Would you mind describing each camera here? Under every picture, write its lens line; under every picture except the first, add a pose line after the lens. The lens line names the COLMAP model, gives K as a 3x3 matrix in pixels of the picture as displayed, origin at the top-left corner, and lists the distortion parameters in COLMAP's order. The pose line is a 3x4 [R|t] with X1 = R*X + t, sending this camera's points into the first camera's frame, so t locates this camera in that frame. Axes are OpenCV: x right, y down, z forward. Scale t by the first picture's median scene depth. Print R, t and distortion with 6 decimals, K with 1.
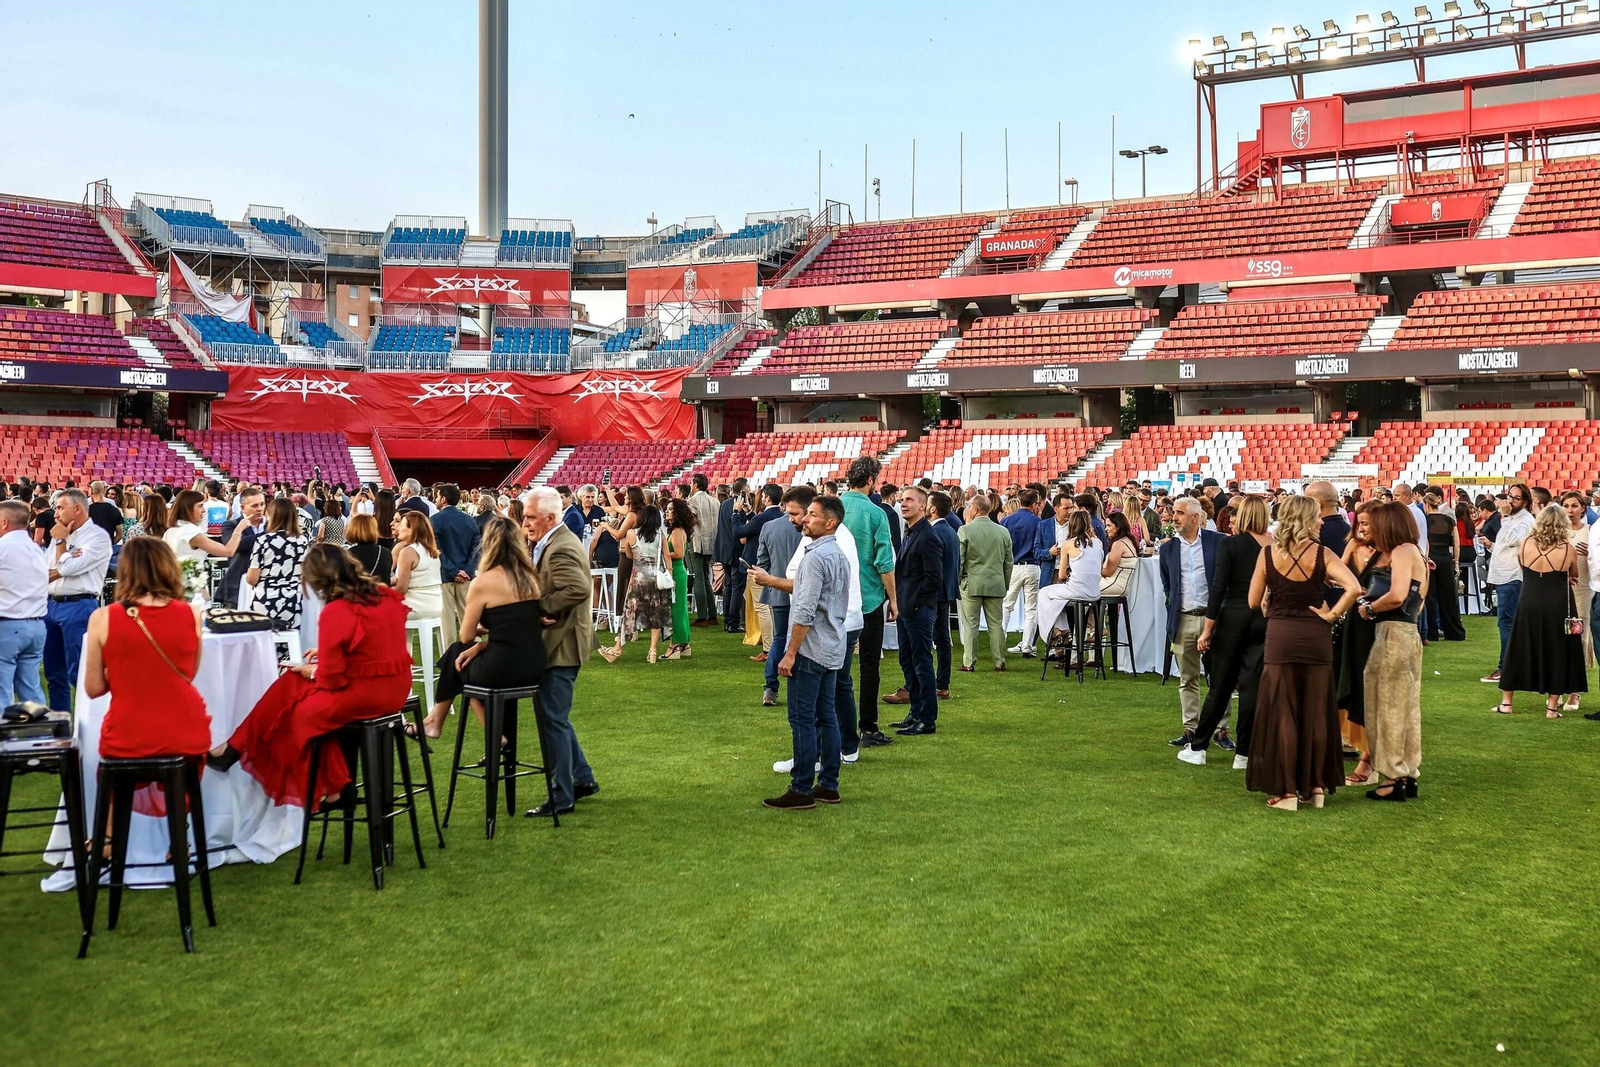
lens RADIAL K [[1678.9, 0, 797.1], [0, 1678.9, 486.7], [0, 0, 1]] dist [-0.008929, 0.024082]
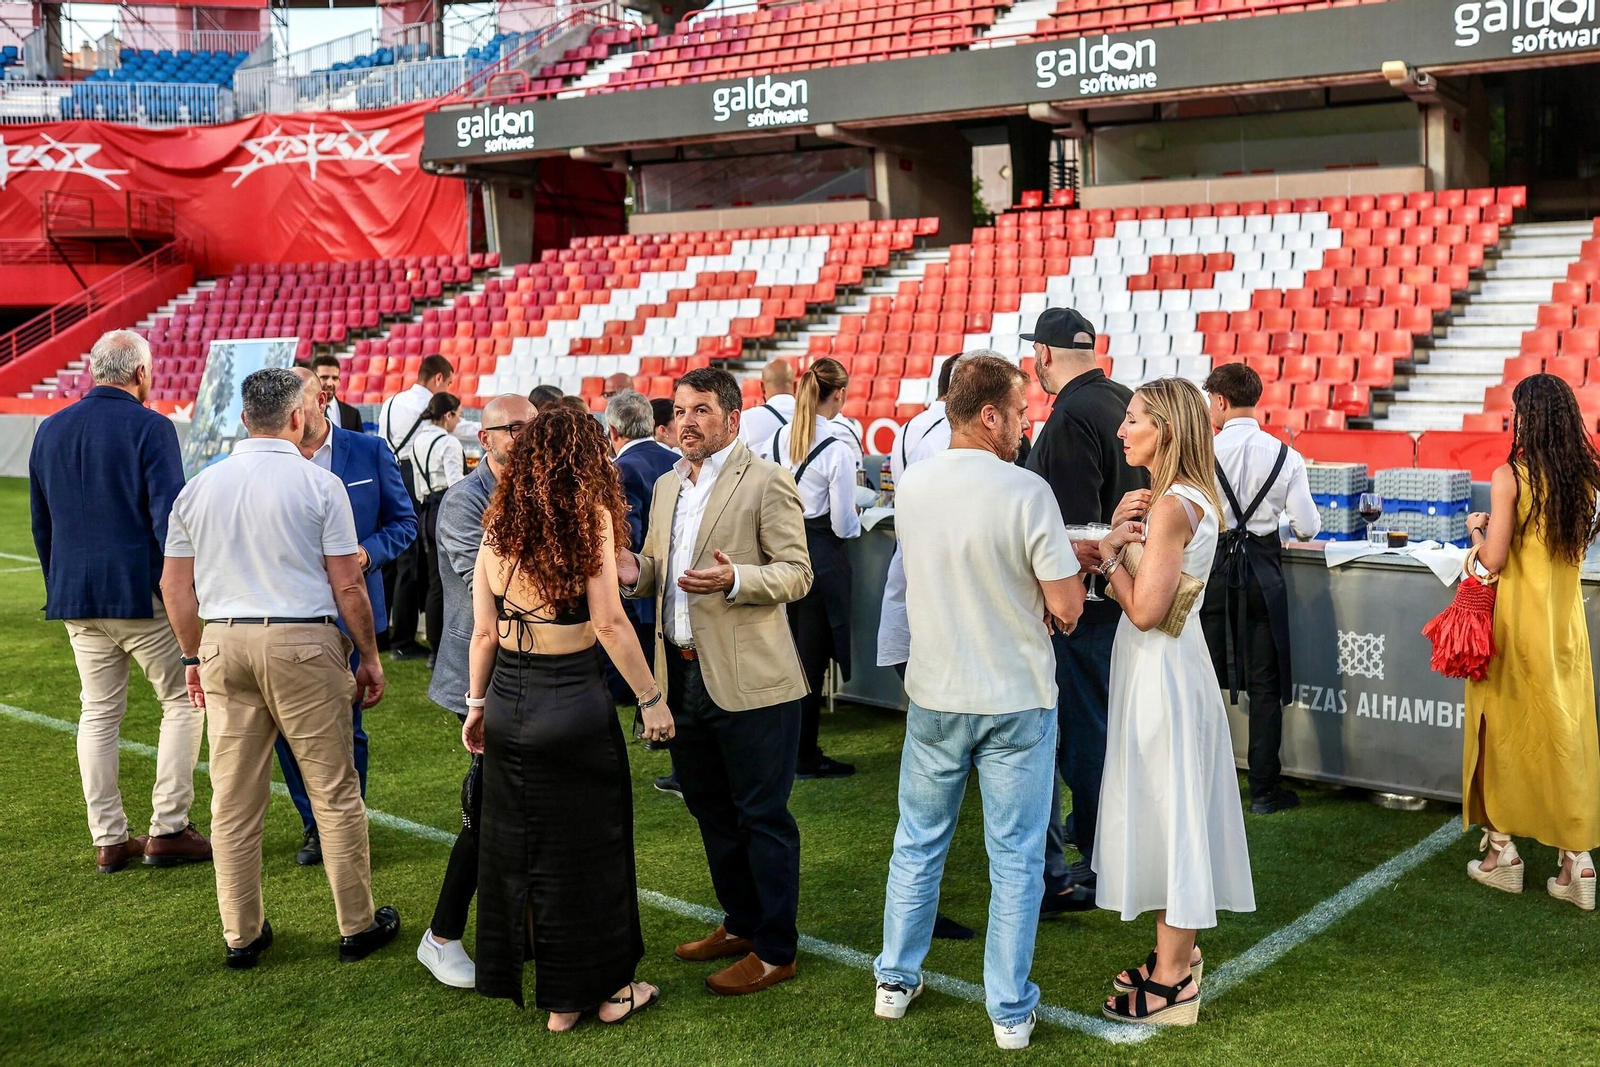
lens RADIAL K [[1678.9, 0, 797.1], [0, 1678.9, 486.7], [0, 0, 1]] dist [-0.008929, 0.024082]
pose [[0.999964, -0.006937, -0.004934, 0.362941], [0.007294, 0.997047, 0.076453, -0.003722], [0.004389, -0.076486, 0.997061, 6.533916]]
